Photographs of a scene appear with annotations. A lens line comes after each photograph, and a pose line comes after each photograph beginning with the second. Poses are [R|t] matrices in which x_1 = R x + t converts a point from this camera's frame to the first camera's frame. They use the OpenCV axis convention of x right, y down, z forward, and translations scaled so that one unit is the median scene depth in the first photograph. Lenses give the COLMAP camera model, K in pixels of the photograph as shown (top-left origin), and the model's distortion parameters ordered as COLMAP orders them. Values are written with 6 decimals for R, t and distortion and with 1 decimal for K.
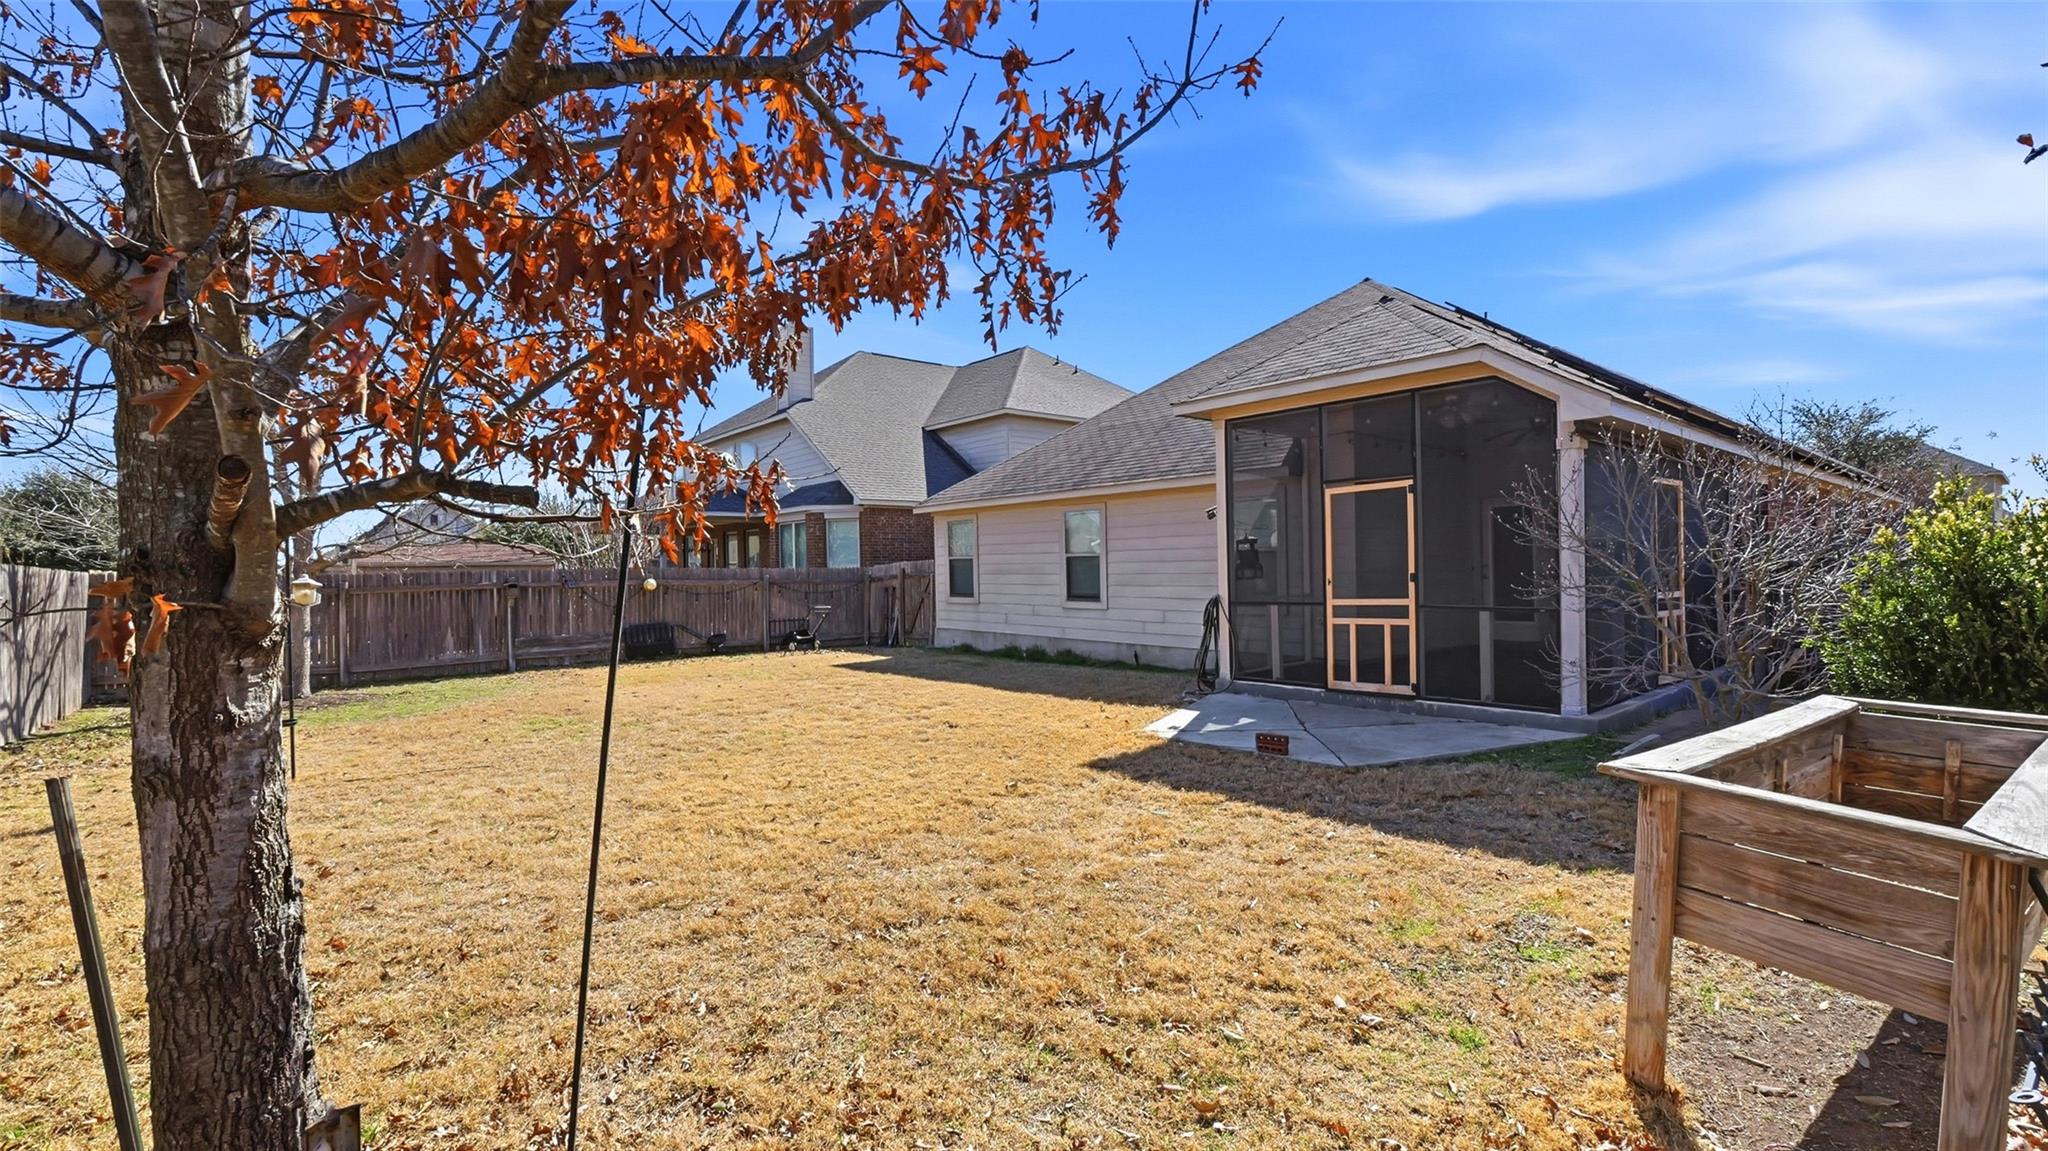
lens RADIAL K [[859.0, 0, 1024.0], [0, 859.0, 575.5], [0, 0, 1]] dist [-0.011266, 0.000357]
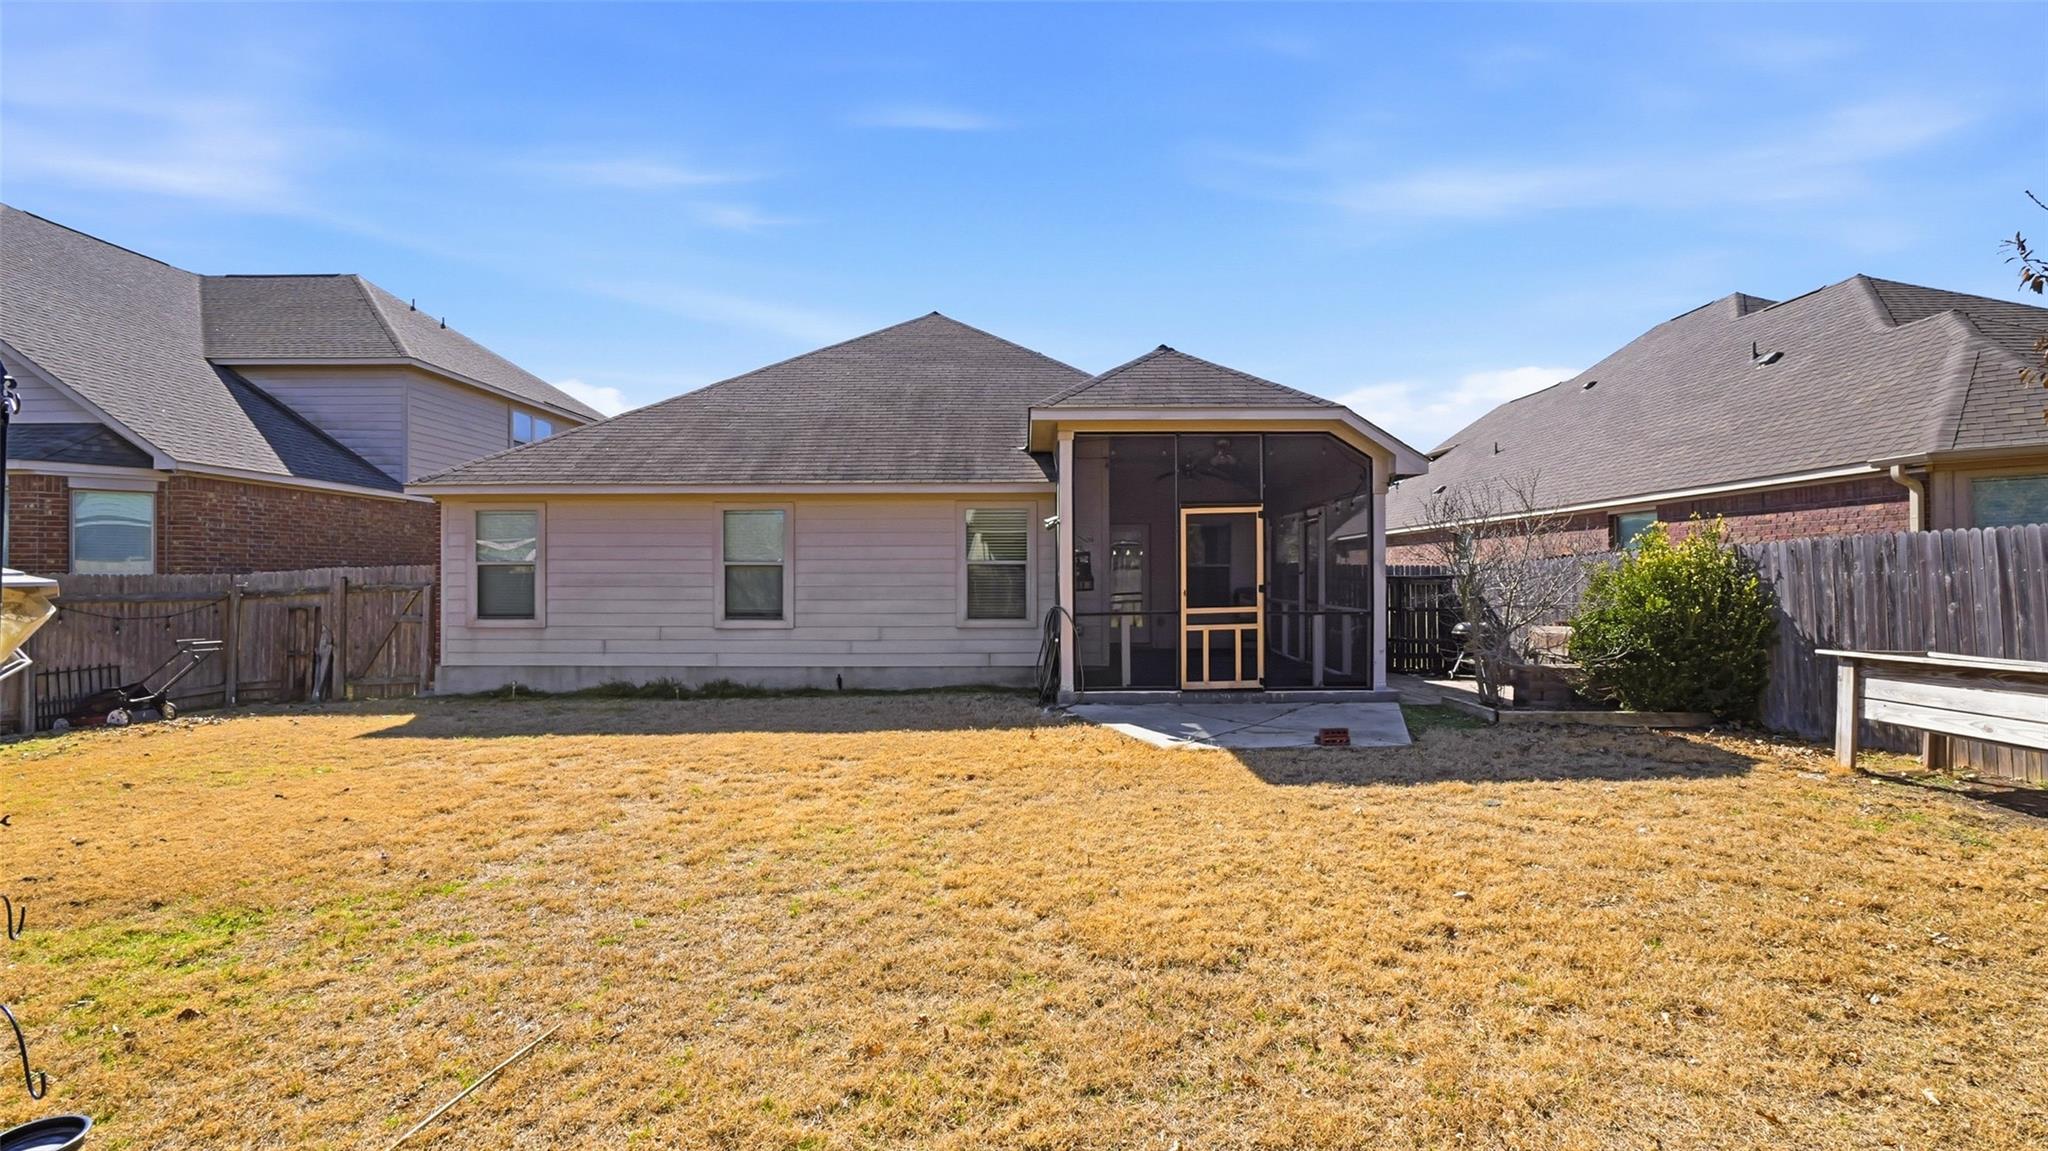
lens RADIAL K [[859.0, 0, 1024.0], [0, 859.0, 575.5], [0, 0, 1]] dist [-0.011266, 0.000357]
pose [[0.661845, 0.015163, 0.749488, -0.412172], [0.000749, 0.999782, -0.020888, 0.005423], [-0.749641, 0.014386, 0.661689, 0.286090]]
